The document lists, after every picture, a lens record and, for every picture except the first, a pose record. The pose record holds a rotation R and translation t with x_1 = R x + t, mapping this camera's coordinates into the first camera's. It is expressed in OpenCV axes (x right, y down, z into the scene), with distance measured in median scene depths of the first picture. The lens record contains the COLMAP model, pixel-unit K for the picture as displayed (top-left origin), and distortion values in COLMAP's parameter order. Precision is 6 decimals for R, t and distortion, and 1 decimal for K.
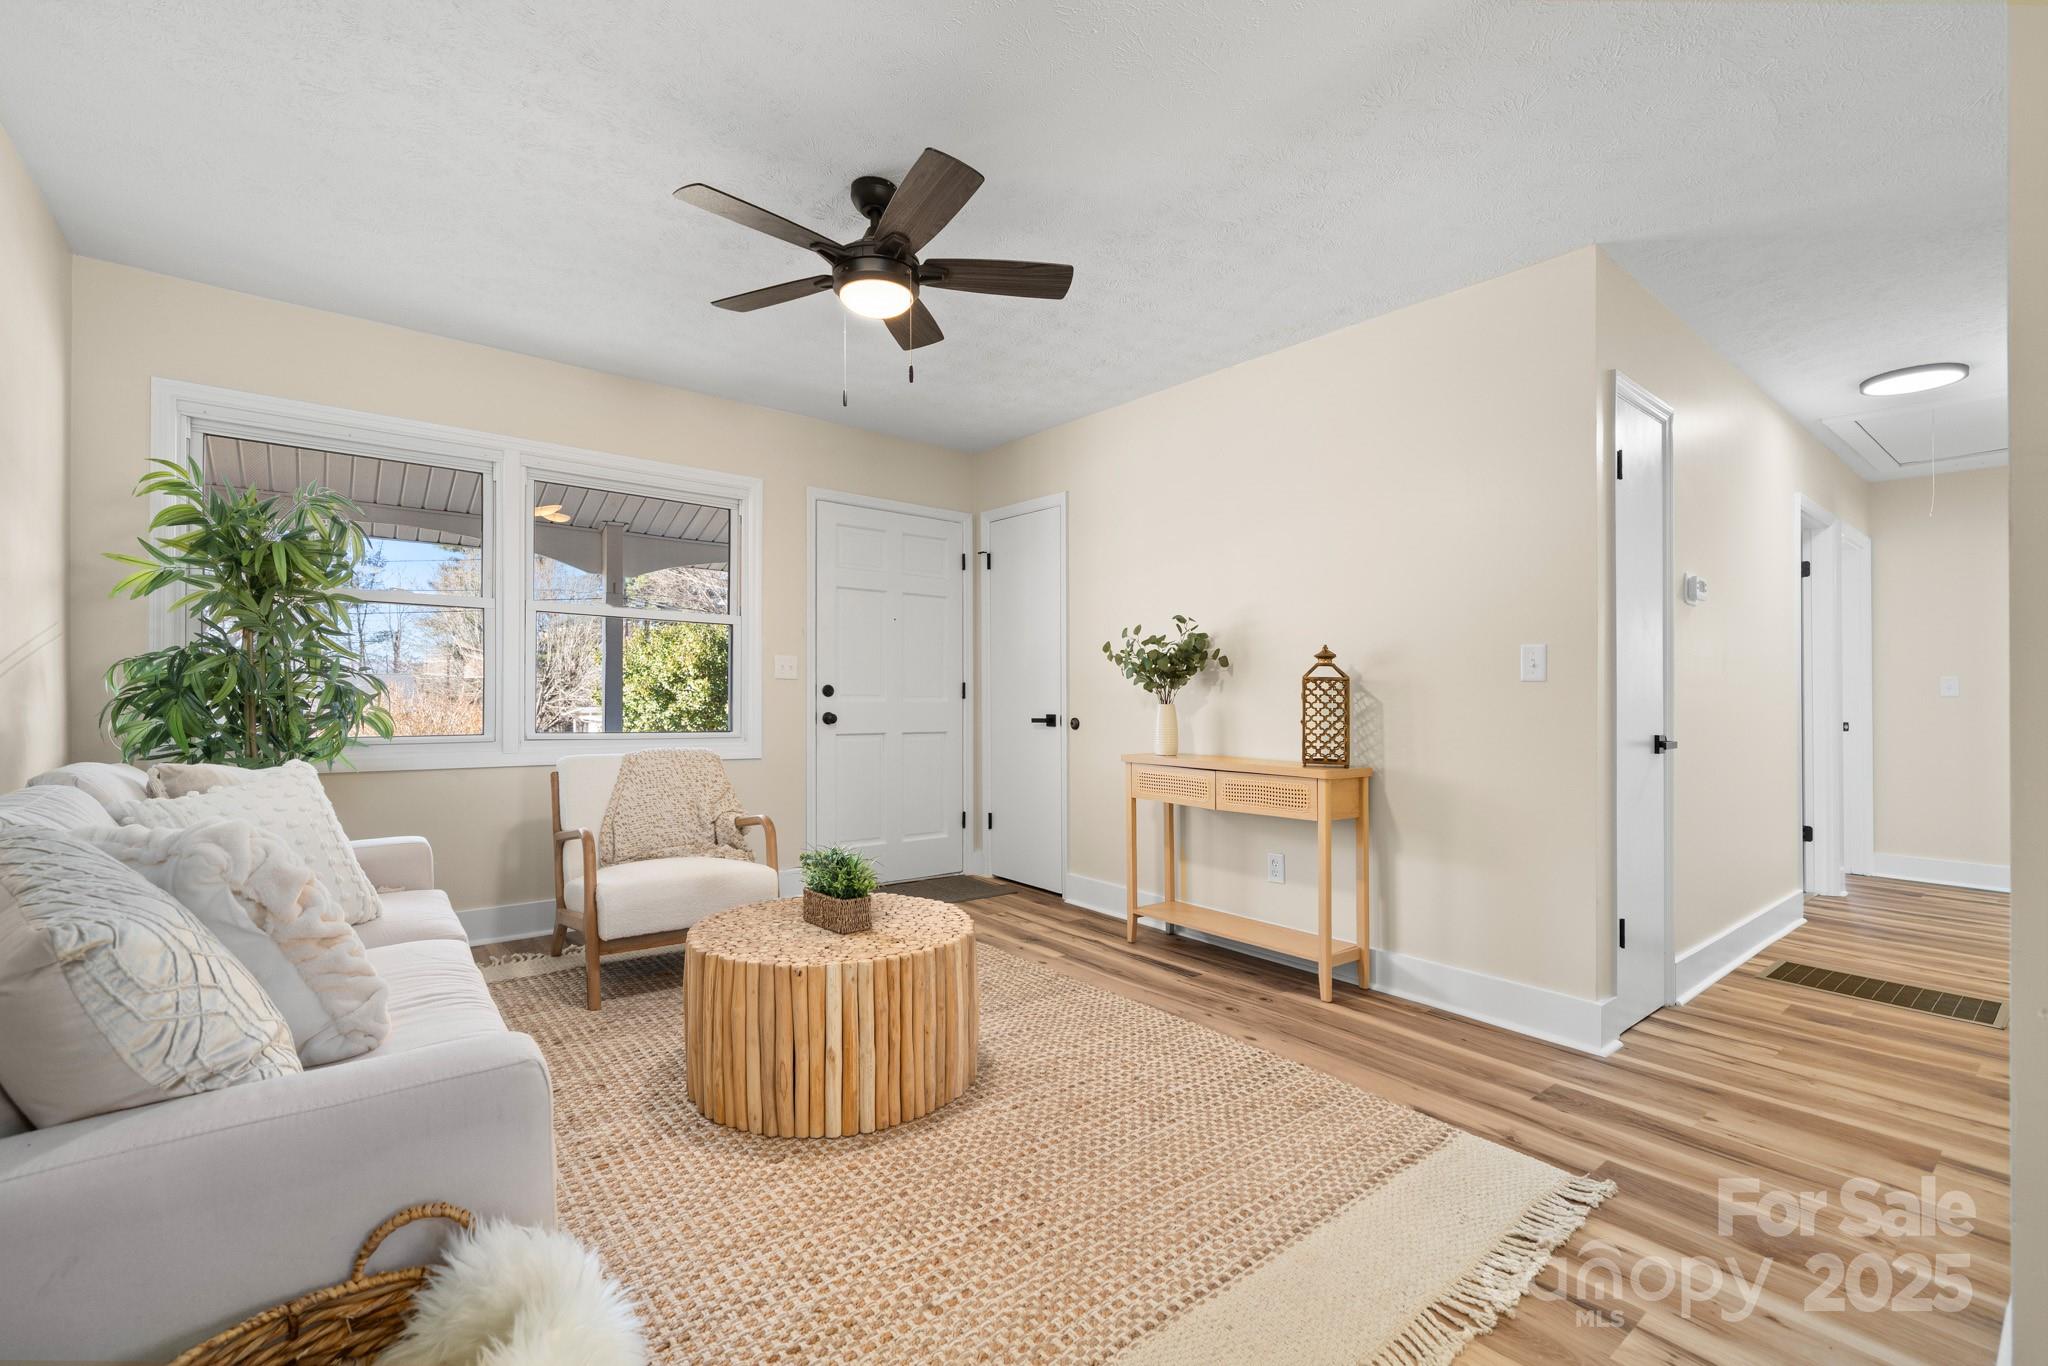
lens RADIAL K [[897.8, 0, 1008.7], [0, 897.8, 692.1], [0, 0, 1]] dist [-0.010330, -0.000056]
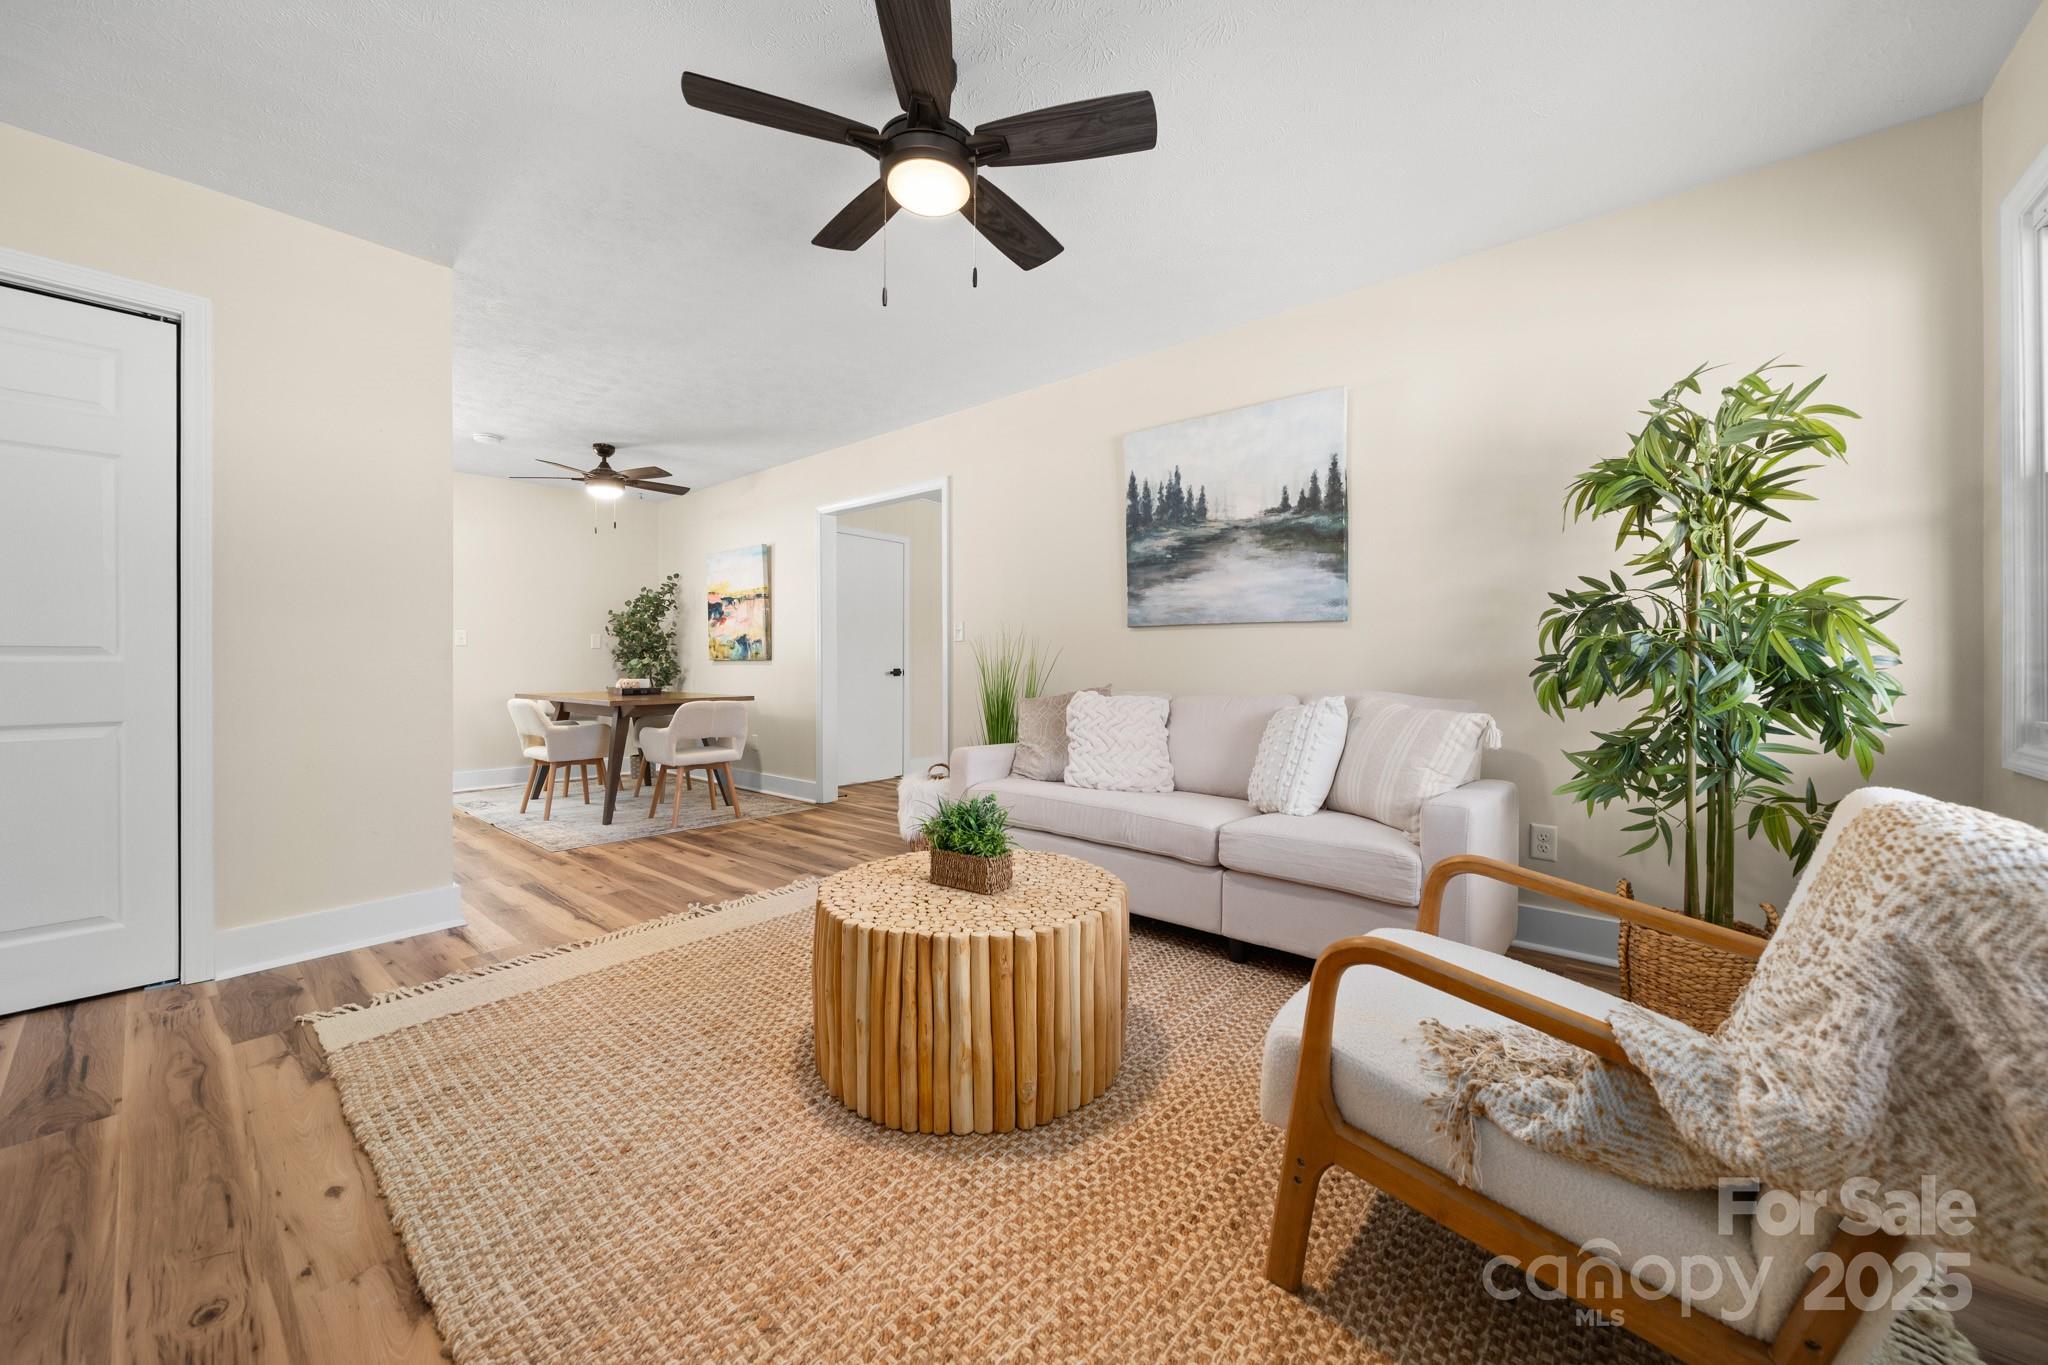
lens RADIAL K [[743.4, 0, 1023.3], [0, 743.4, 675.6], [0, 0, 1]] dist [-0.000365, 0.000082]
pose [[-0.978676, -0.009842, -0.205174, -0.066684], [-0.013118, 0.999807, 0.014614, 0.024503], [0.204991, 0.016994, -0.978616, 1.385166]]
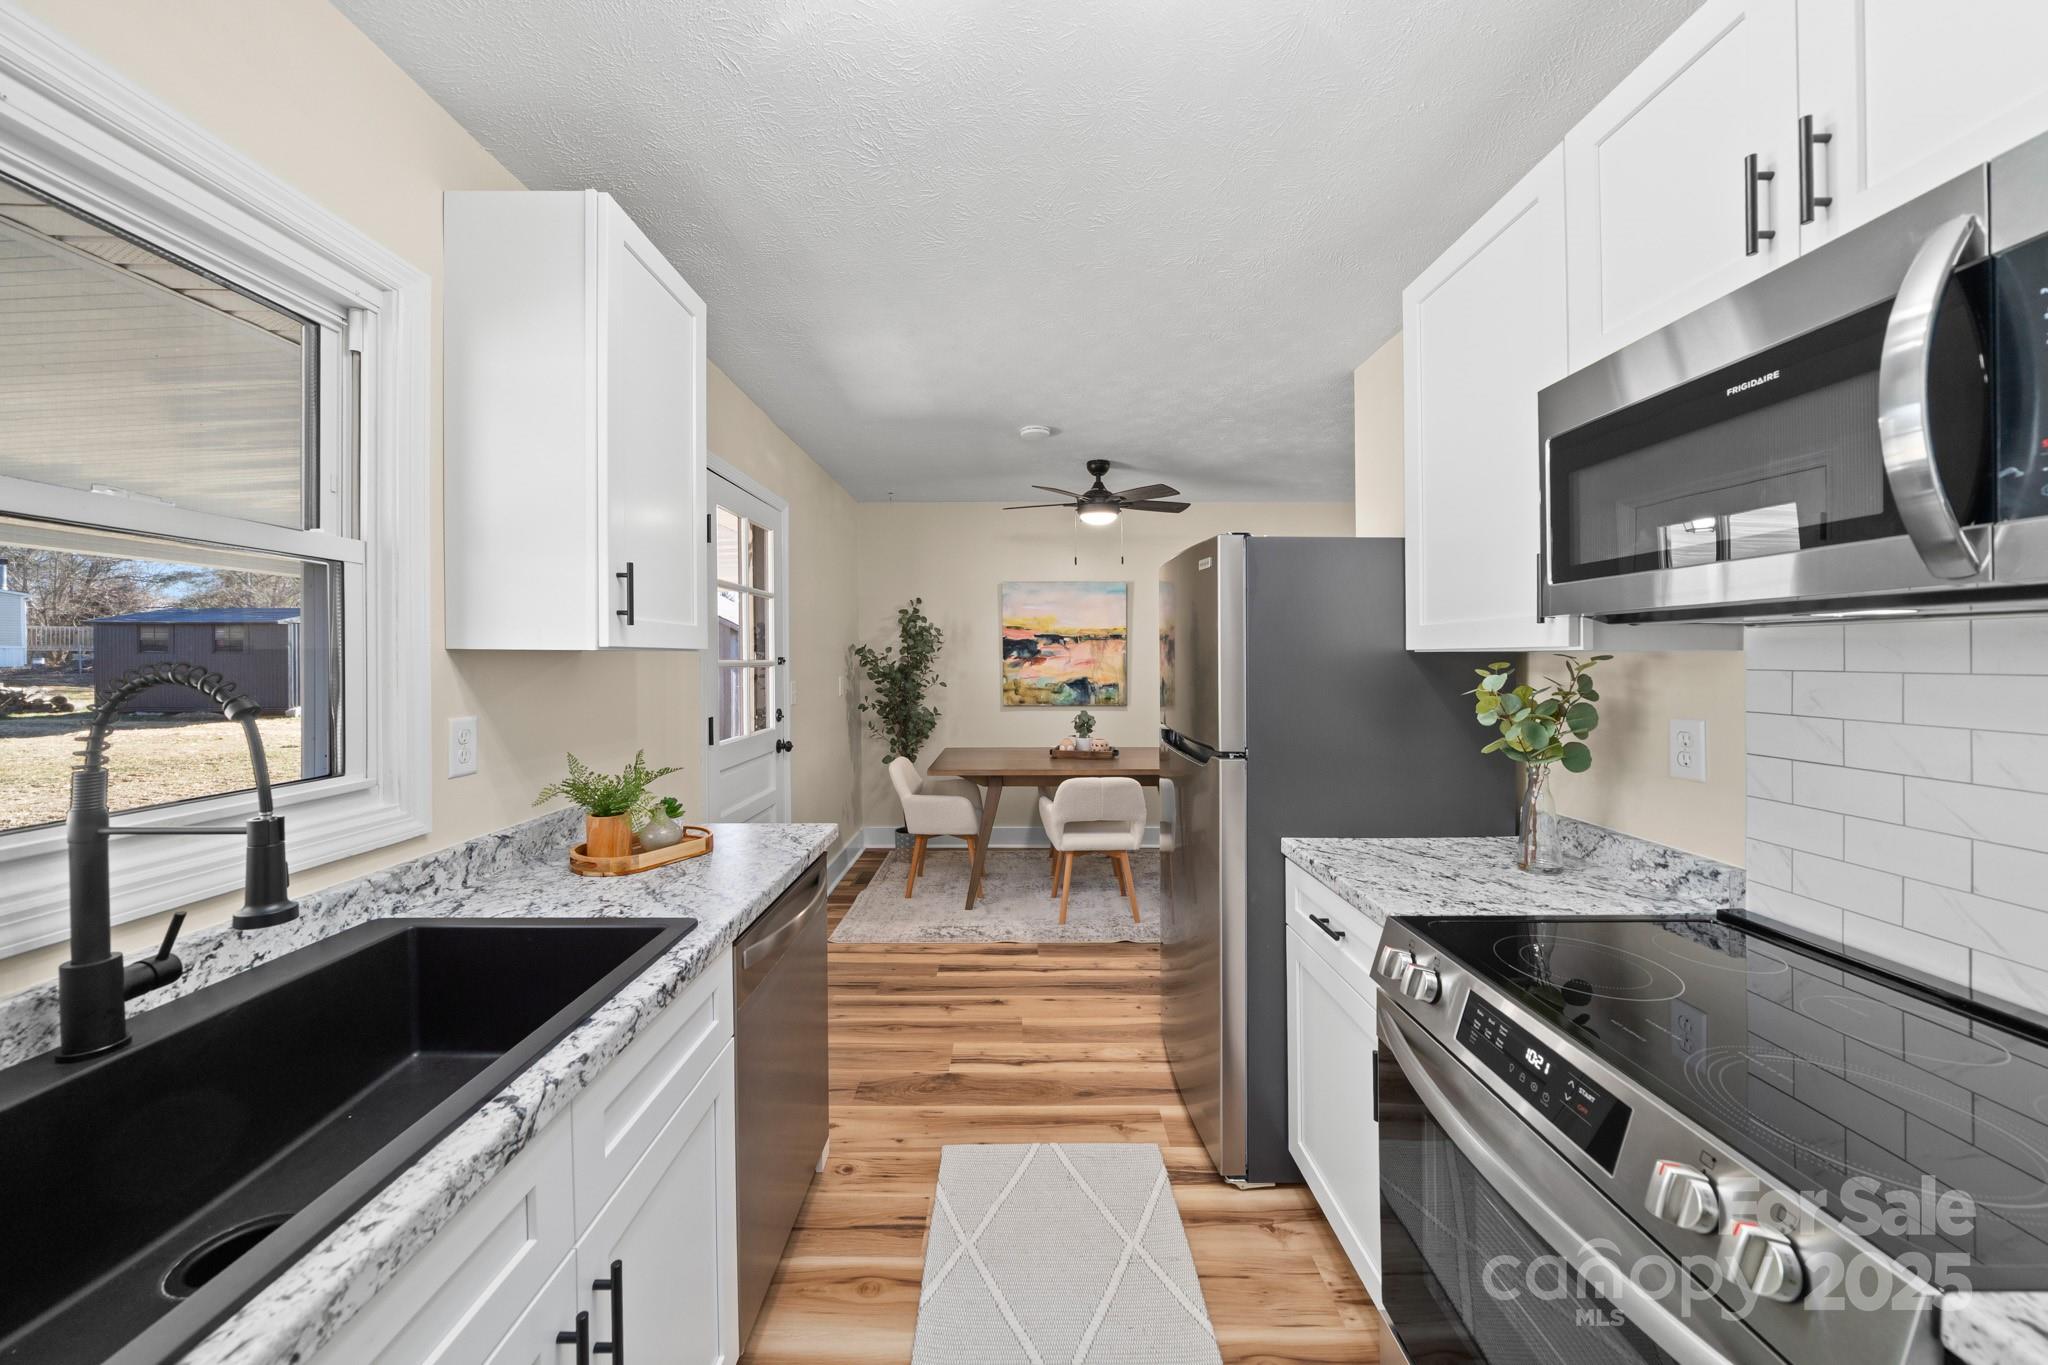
lens RADIAL K [[708.5, 0, 1018.7], [0, 708.5, 663.0], [0, 0, 1]] dist [-0.008268, 0.000156]
pose [[-0.614277, -0.002789, -0.789085, 1.602390], [-0.006875, 0.999975, 0.001817, -0.077373], [0.789060, 0.006541, -0.614281, 0.284476]]
